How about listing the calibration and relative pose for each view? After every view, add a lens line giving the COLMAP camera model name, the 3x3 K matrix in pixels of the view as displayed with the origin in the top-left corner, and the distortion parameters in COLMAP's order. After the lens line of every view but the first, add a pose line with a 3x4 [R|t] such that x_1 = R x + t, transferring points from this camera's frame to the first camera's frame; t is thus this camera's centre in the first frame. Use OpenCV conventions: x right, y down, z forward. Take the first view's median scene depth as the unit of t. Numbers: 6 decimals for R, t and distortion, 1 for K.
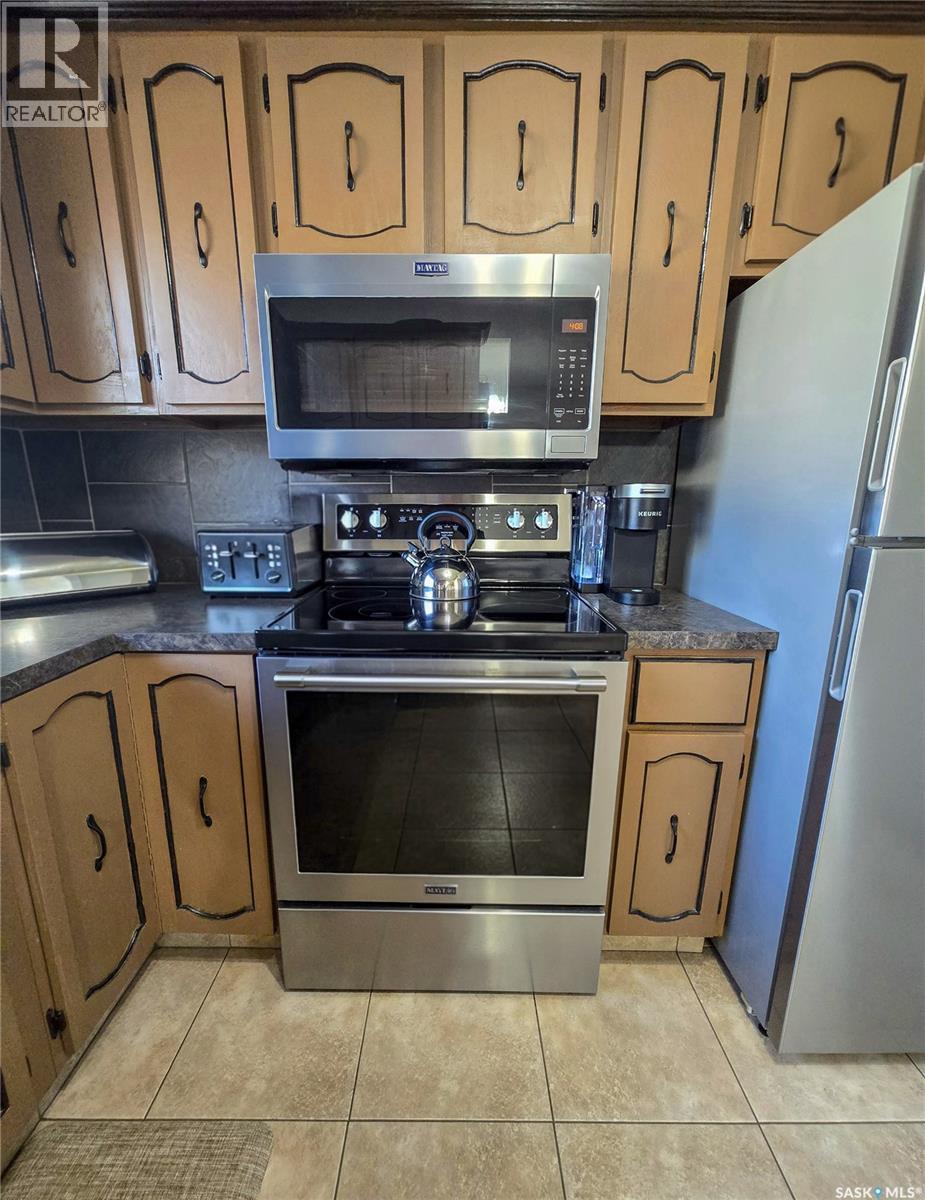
lens RADIAL K [[506.3, 0, 457.6], [0, 506.3, 622.0], [0, 0, 1]] dist [0.001127, 0.000248]
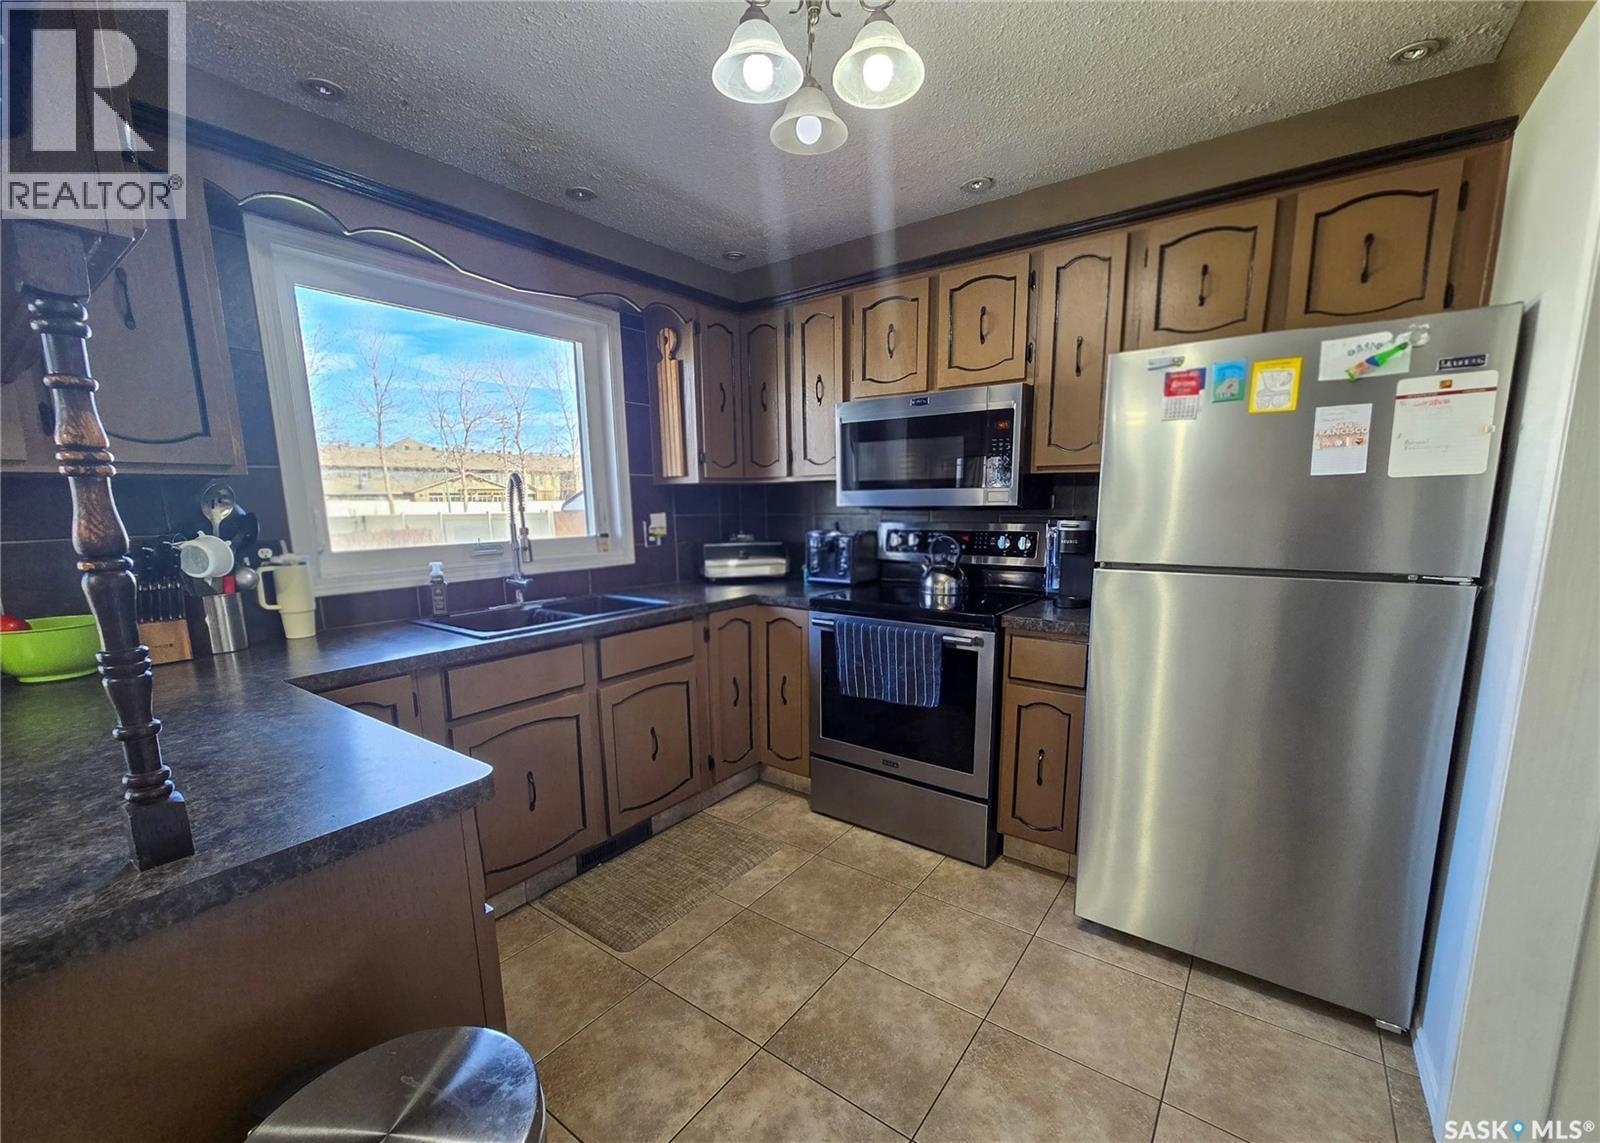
lens RADIAL K [[661.1, 0, 801.5], [0, 661.1, 615.9], [0, 0, 1]] dist [-0.000047, 0.000002]
pose [[0.810510, 0.087516, -0.579149, 0.881803], [-0.122340, 0.992260, -0.021272, 0.121662], [0.572805, 0.088094, 0.814944, -0.912323]]
